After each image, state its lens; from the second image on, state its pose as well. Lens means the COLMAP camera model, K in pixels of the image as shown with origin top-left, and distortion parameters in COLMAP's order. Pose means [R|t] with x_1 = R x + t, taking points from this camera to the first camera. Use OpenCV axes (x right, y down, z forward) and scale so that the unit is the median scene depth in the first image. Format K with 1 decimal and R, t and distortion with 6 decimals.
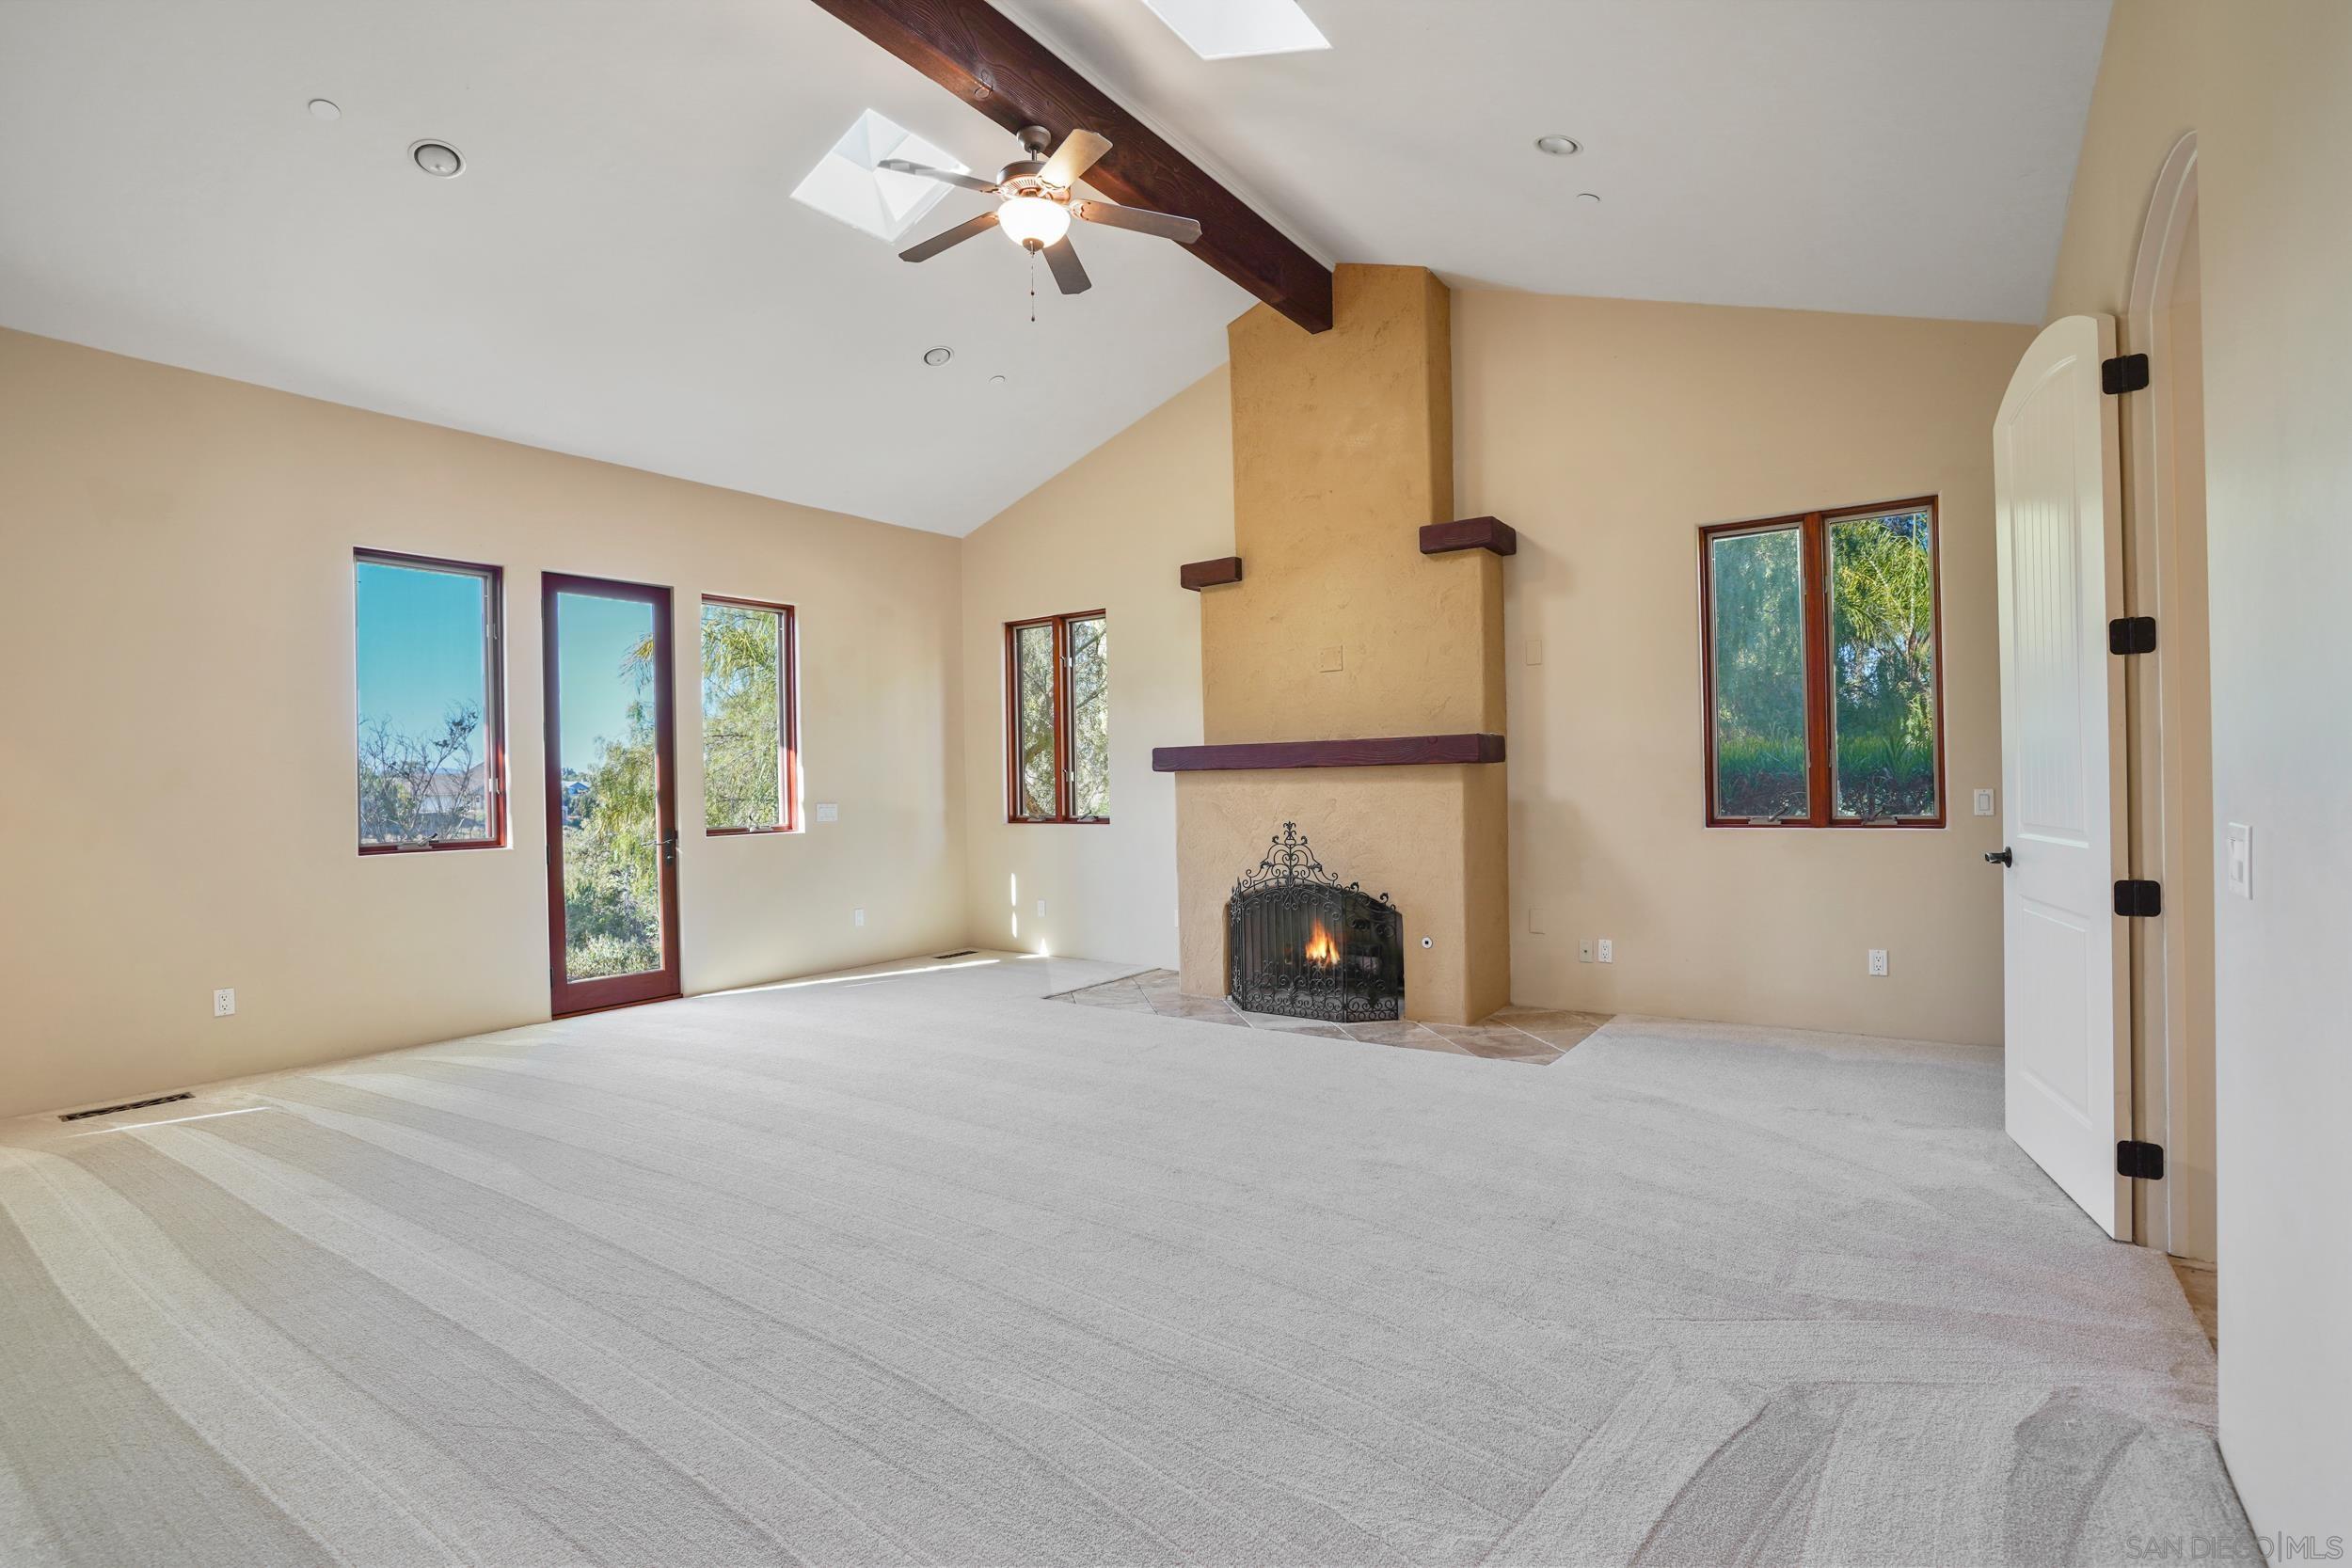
lens RADIAL K [[1084.0, 0, 1169.7], [0, 1084.0, 781.7], [0, 0, 1]] dist [-0.050713, 0.017167]
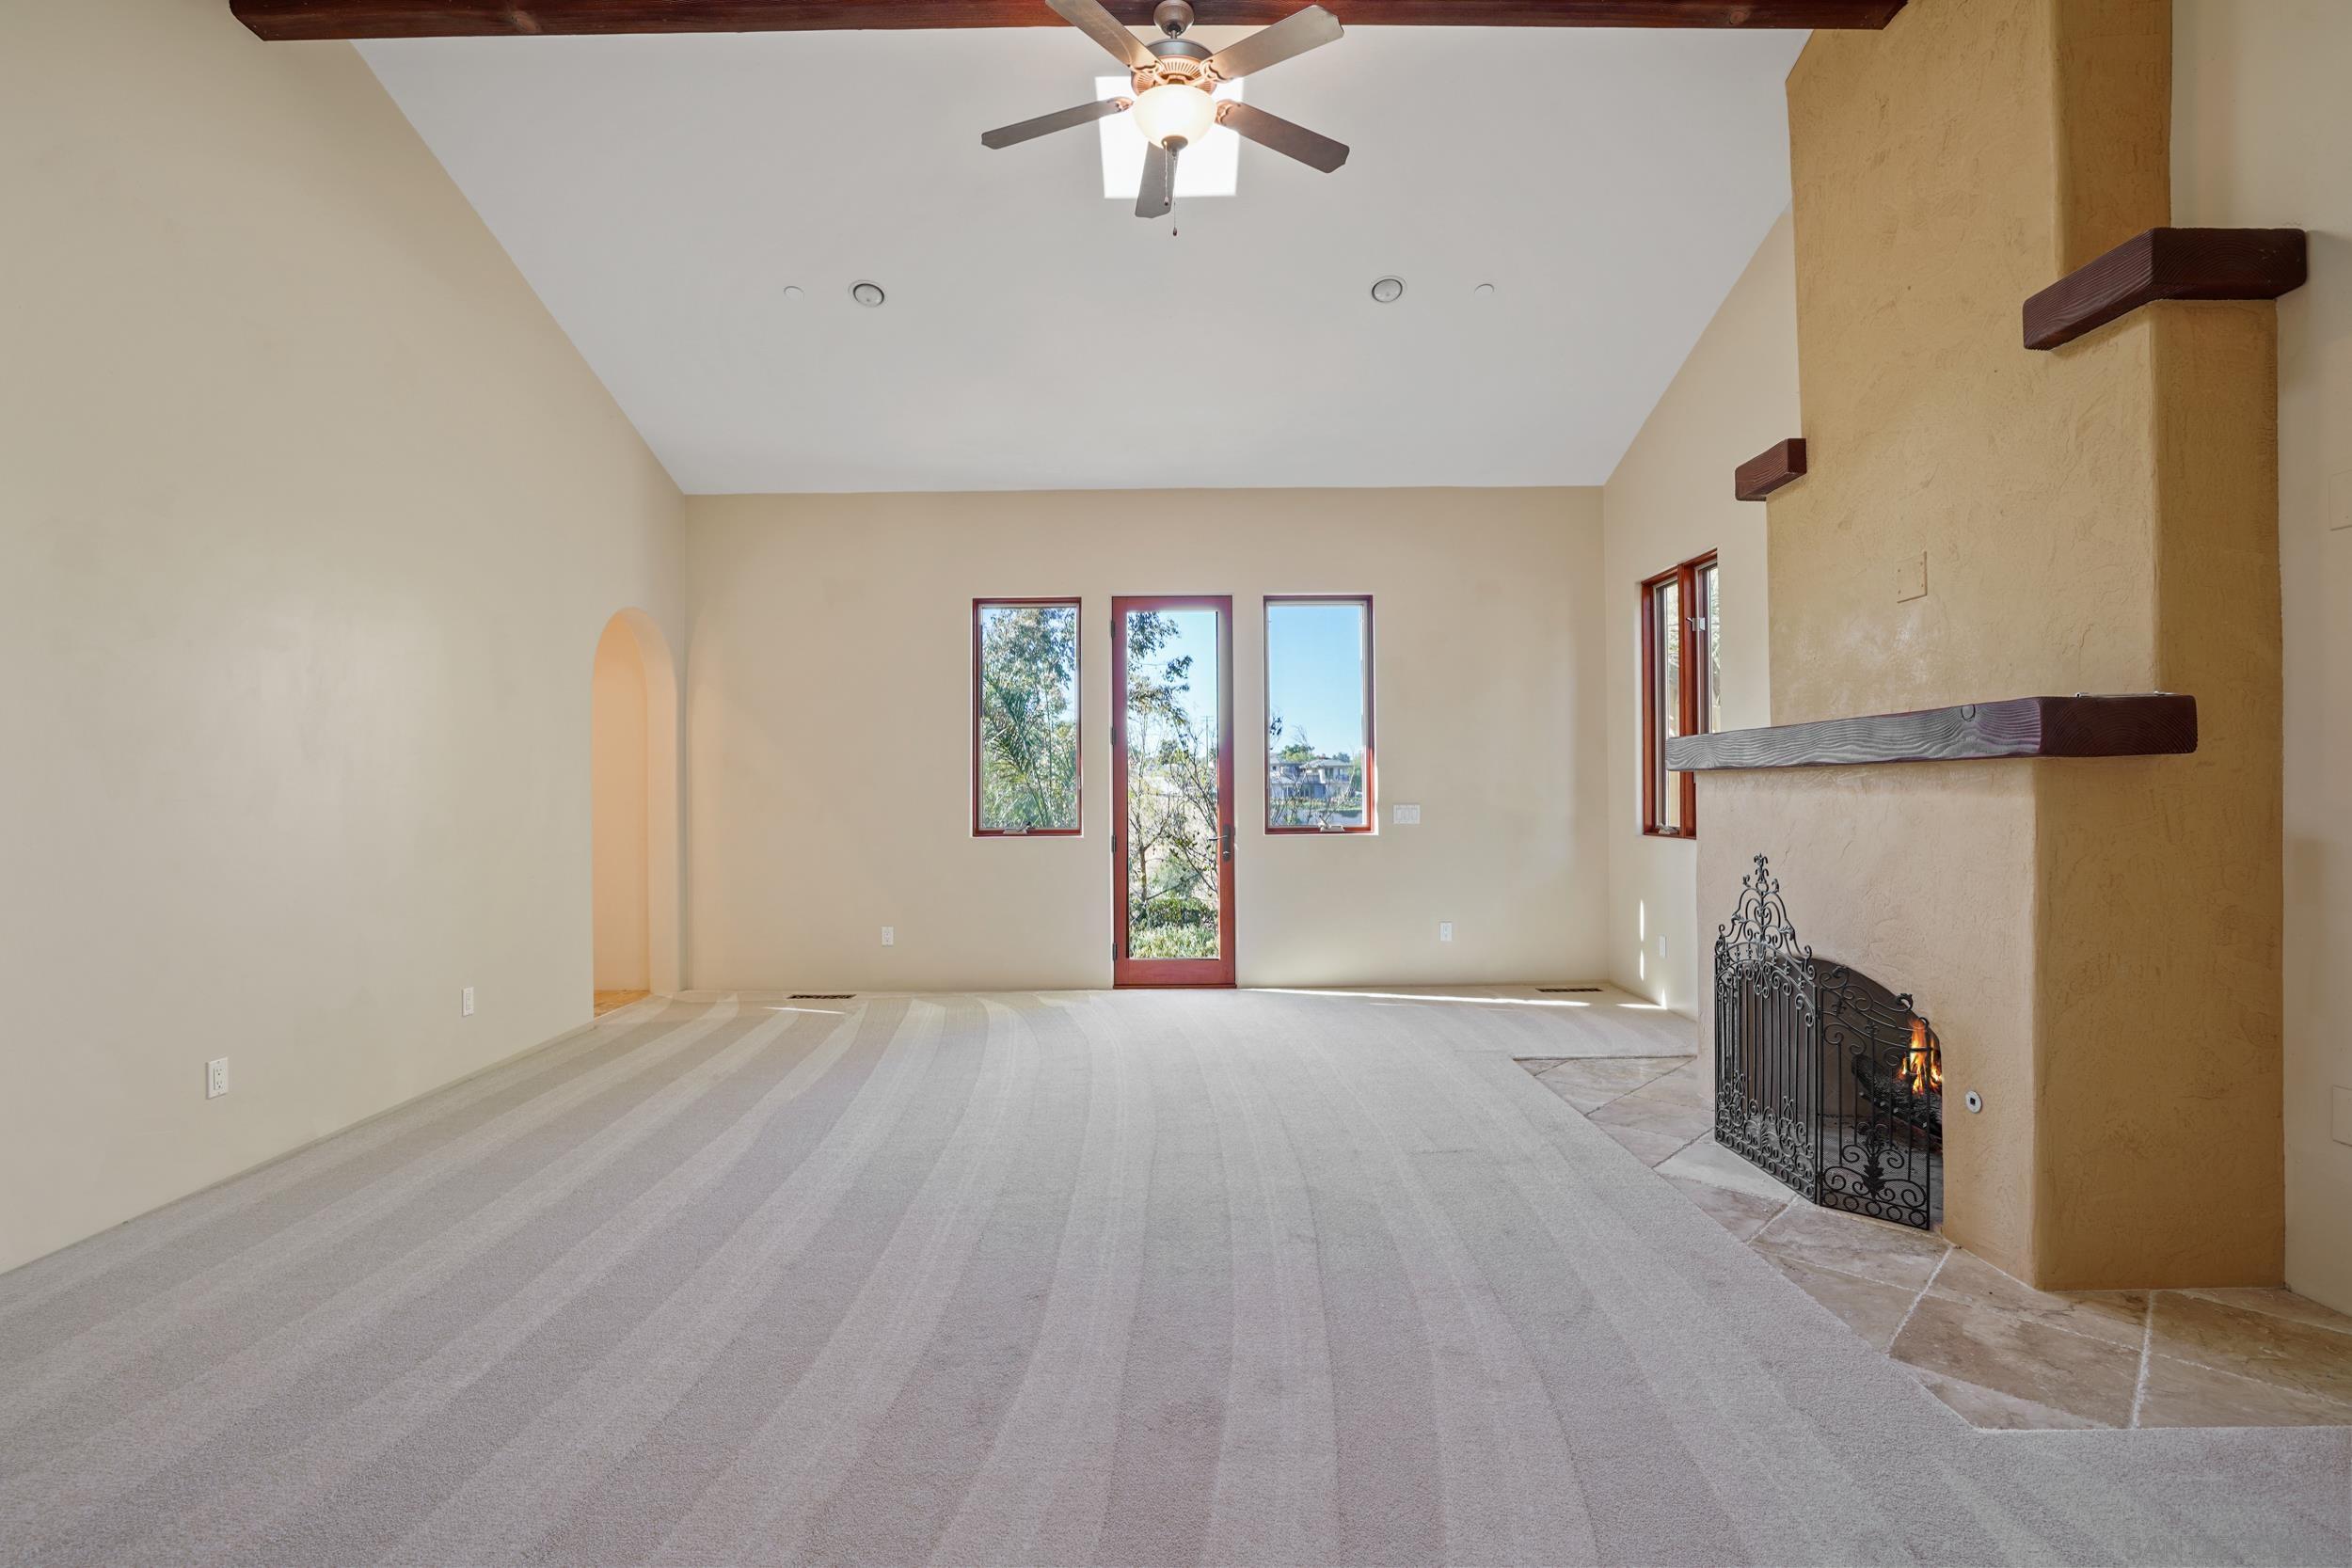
lens RADIAL K [[1084.0, 0, 1177.5], [0, 1084.0, 782.6], [0, 0, 1]] dist [-0.050713, 0.017167]
pose [[0.593867, 0.008354, -0.804520, 0.358944], [-0.003994, 0.999964, 0.007436, -0.006095], [0.804553, -0.001203, 0.593879, 0.334964]]
